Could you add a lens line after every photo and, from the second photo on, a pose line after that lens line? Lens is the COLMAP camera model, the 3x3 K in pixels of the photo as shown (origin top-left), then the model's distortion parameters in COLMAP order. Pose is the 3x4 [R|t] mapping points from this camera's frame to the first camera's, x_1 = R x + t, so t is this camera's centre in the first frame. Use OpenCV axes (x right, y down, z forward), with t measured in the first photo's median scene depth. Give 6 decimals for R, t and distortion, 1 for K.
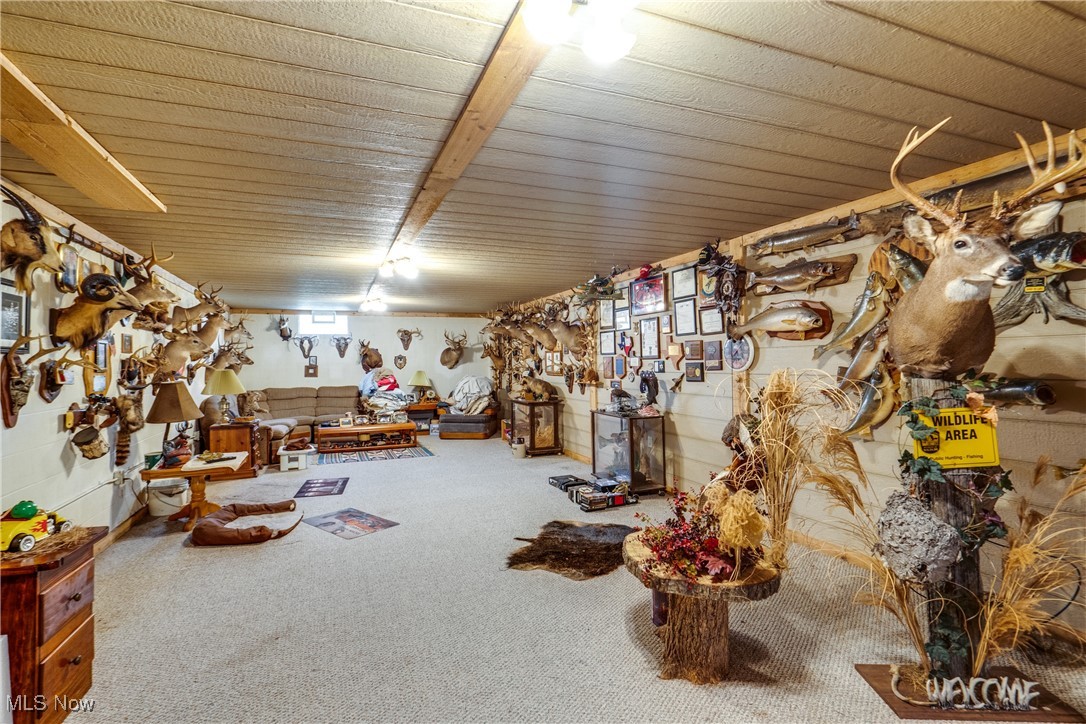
lens RADIAL K [[512.4, 0, 541.9], [0, 512.4, 337.5], [0, 0, 1]] dist [-0.001547, 0.000613]
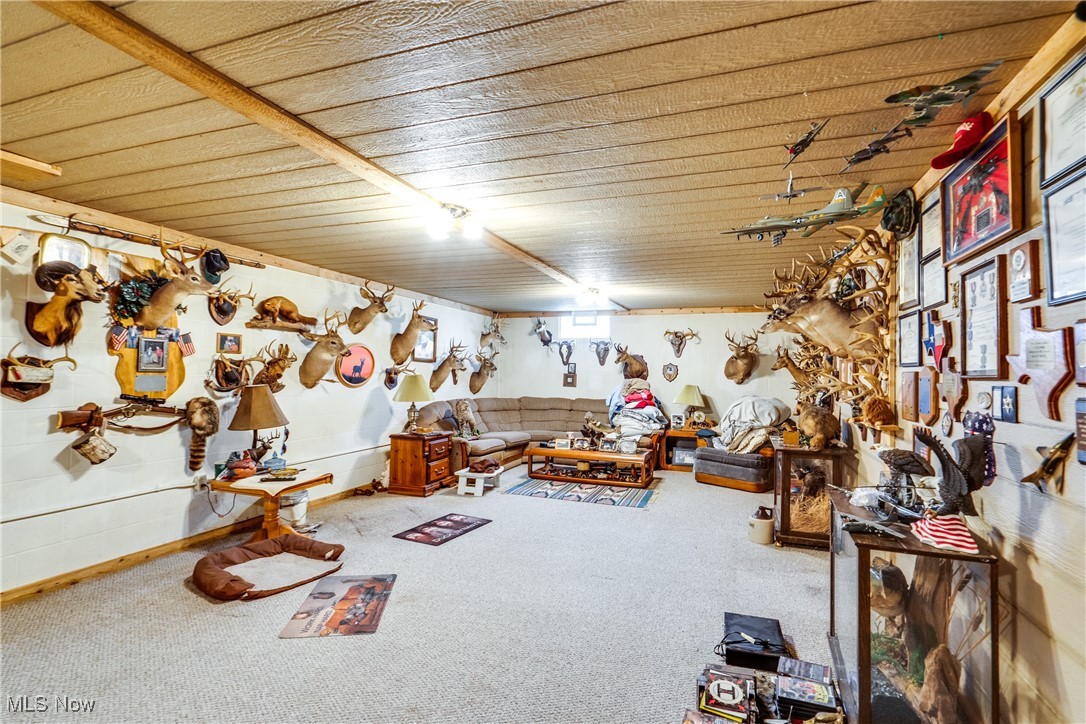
lens RADIAL K [[526.9, 0, 543.5], [0, 526.9, 356.9], [0, 0, 1]] dist [-0.013743, 0.001266]
pose [[0.741560, 0.008070, -0.670838, 0.152398], [0.004133, 0.999854, 0.016597, 0.012553], [0.670873, -0.015080, 0.741419, 0.355258]]
